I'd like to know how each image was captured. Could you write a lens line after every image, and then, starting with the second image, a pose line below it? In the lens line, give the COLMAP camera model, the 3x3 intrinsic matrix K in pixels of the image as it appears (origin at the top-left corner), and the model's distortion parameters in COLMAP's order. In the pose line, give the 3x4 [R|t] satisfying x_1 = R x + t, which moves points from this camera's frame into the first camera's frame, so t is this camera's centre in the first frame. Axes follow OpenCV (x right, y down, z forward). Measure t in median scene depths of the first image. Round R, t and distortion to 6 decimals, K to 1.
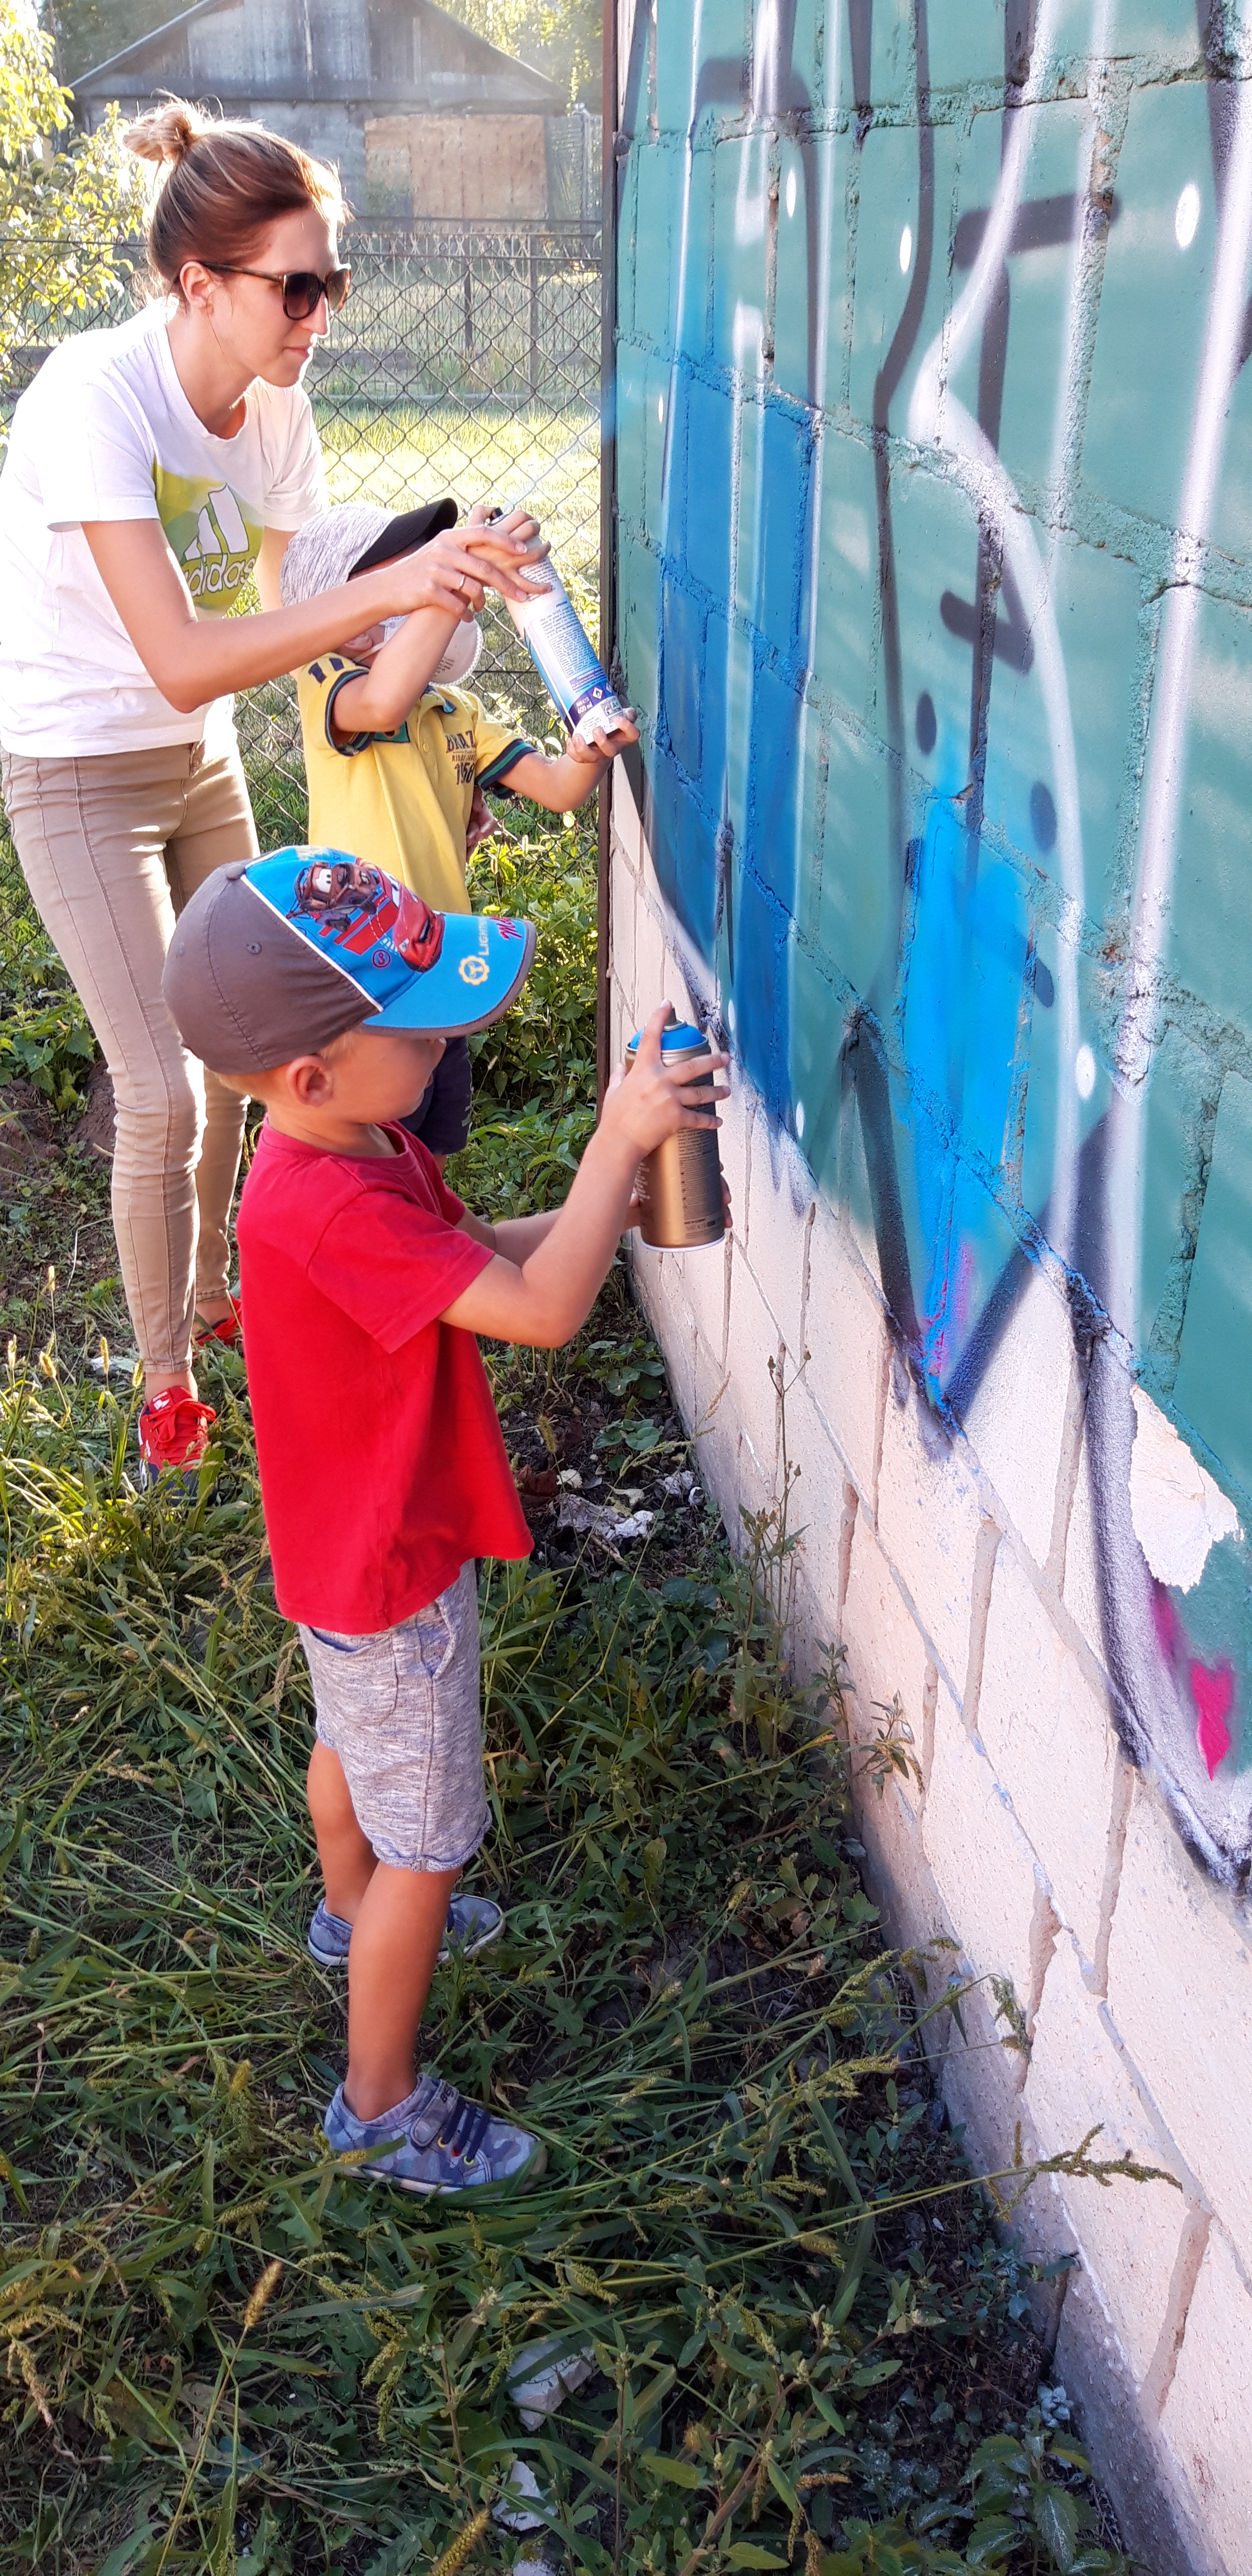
lens RADIAL K [[2055.5, 0, 617.3], [0, 2055.5, 1280.6], [0, 0, 1]] dist [0.090328, -0.191139]
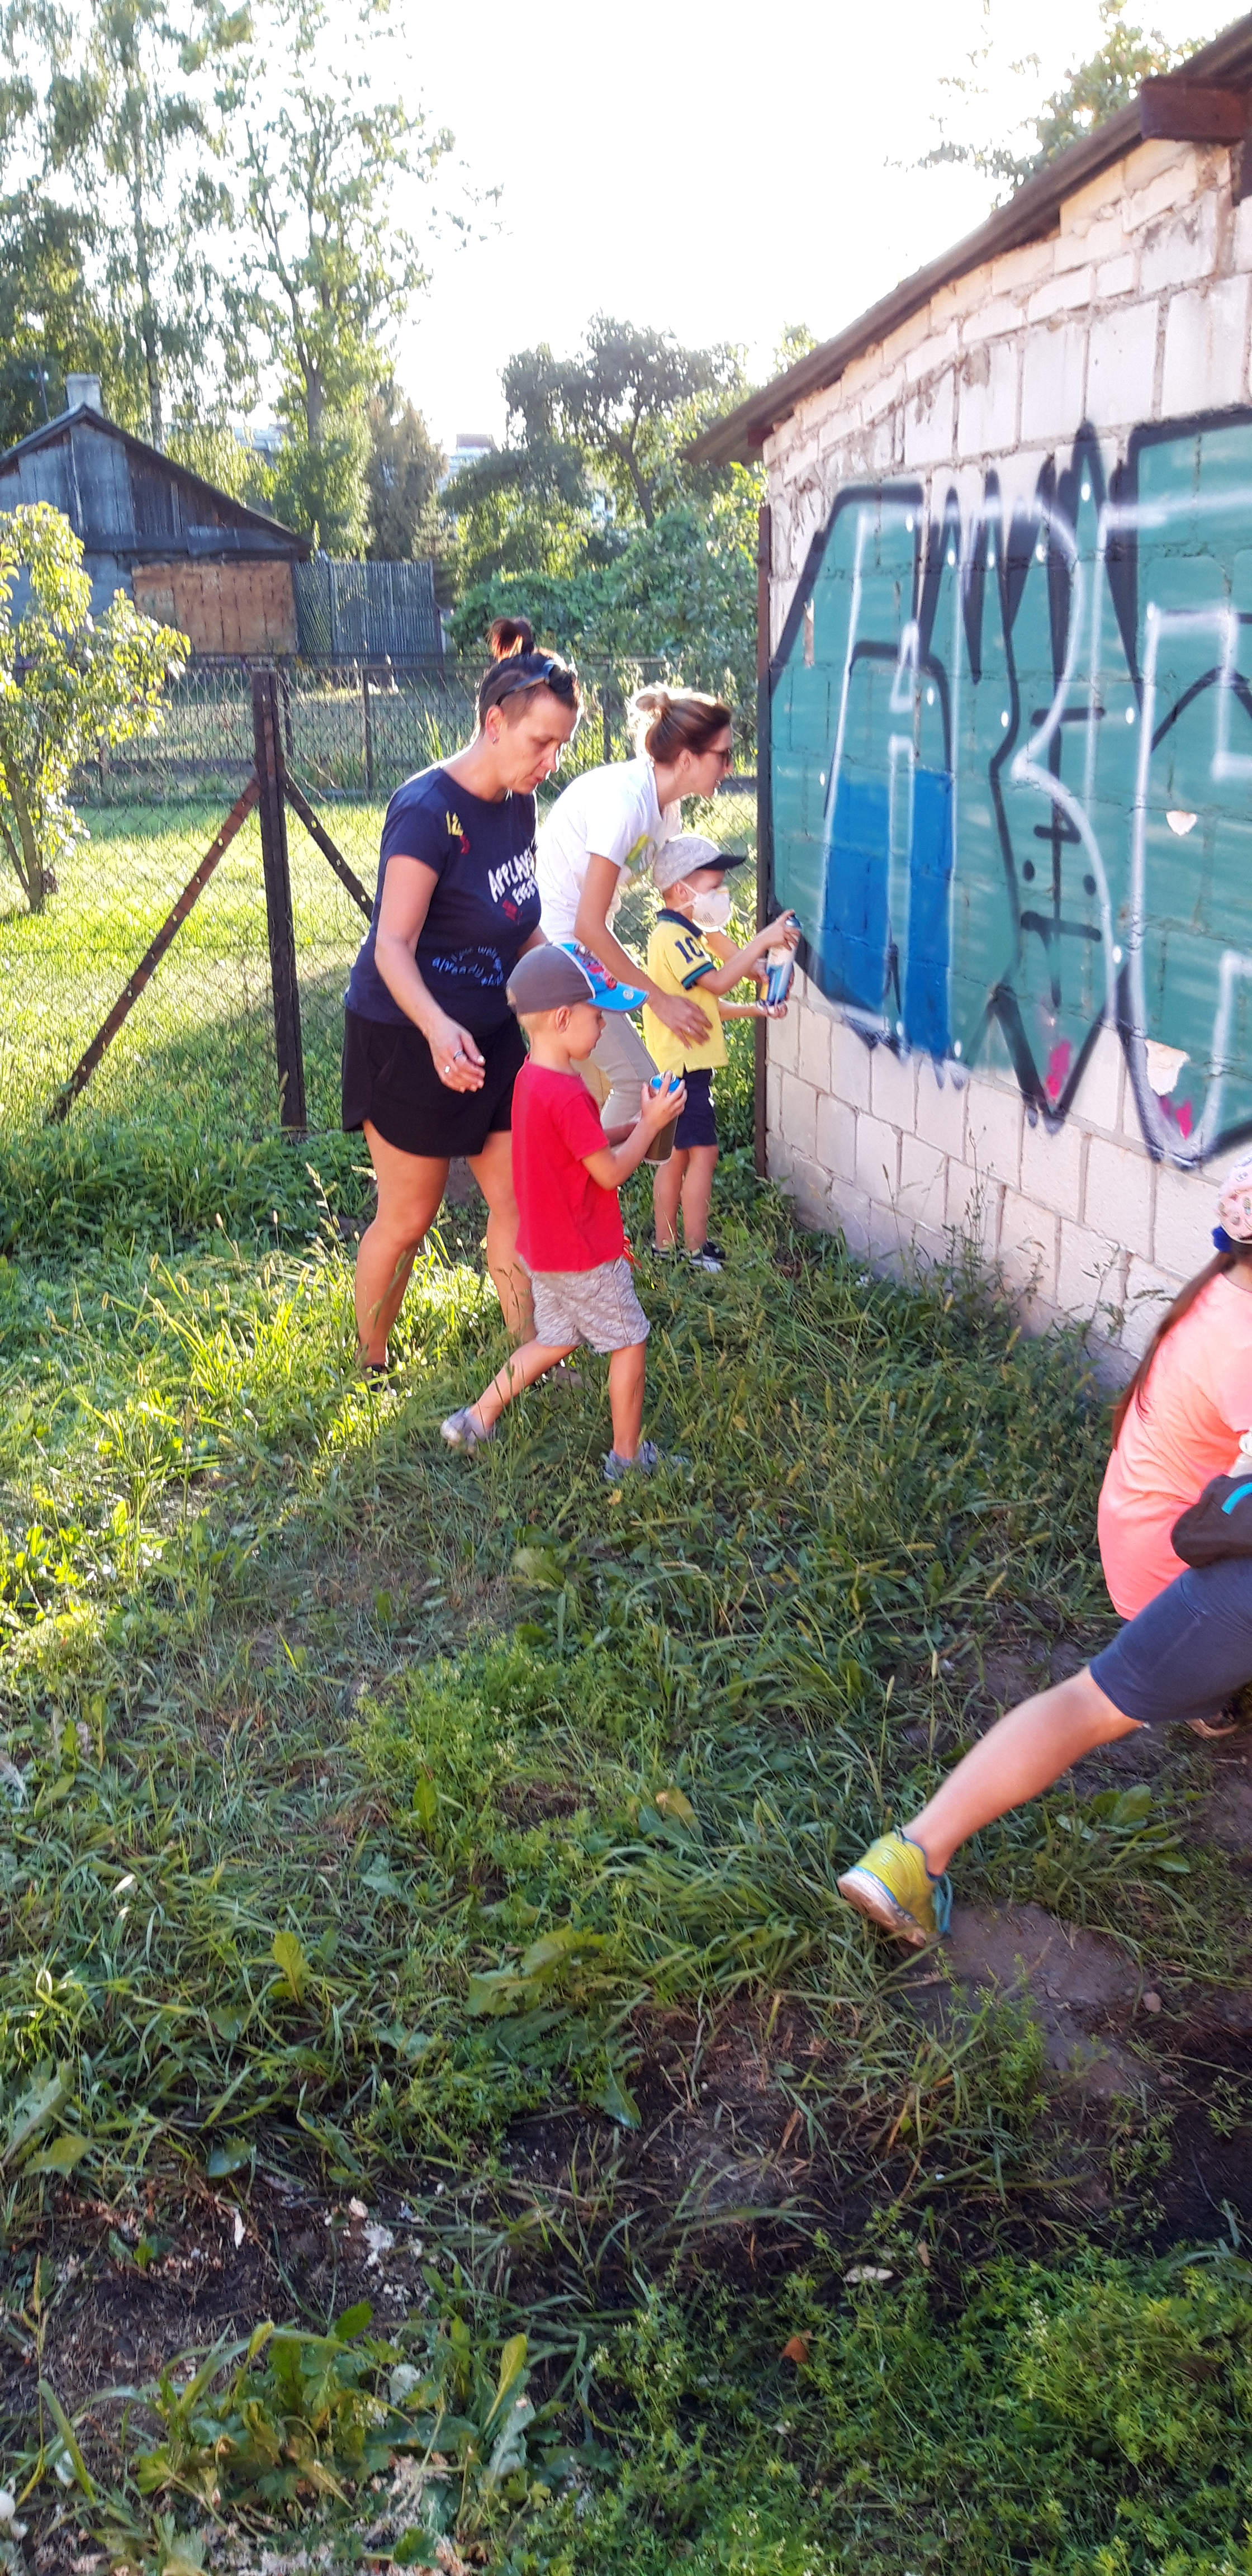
lens RADIAL K [[2055.5, 0, 636.4], [0, 2055.5, 1278.8], [0, 0, 1]] dist [0.090328, -0.191139]
pose [[0.986545, -0.078143, 0.143608, -0.879166], [0.101085, 0.981906, -0.160132, 0.722202], [-0.128496, 0.172494, 0.976593, -1.712032]]
